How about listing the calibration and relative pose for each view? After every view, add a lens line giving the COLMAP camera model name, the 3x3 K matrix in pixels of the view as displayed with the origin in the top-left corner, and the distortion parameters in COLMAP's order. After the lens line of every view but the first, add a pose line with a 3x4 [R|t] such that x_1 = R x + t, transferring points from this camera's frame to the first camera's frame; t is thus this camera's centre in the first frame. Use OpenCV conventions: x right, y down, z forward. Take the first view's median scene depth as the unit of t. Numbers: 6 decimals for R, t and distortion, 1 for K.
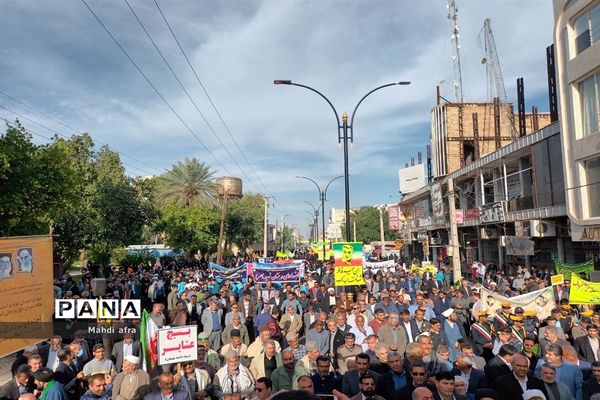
lens RADIAL K [[438.4, 0, 335.0], [0, 438.4, 202.0], [0, 0, 1]] dist [0.047934, -0.073637]
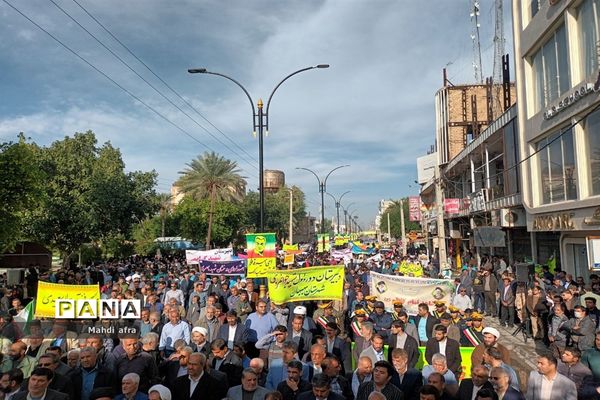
lens RADIAL K [[447.2, 0, 355.0], [0, 447.2, 218.0], [0, 0, 1]] dist [-0.011464, -0.002452]
pose [[0.993299, -0.008042, -0.115297, 0.175004], [0.014288, 0.998468, 0.053449, 0.003471], [0.114690, -0.054738, 0.991892, 0.018239]]
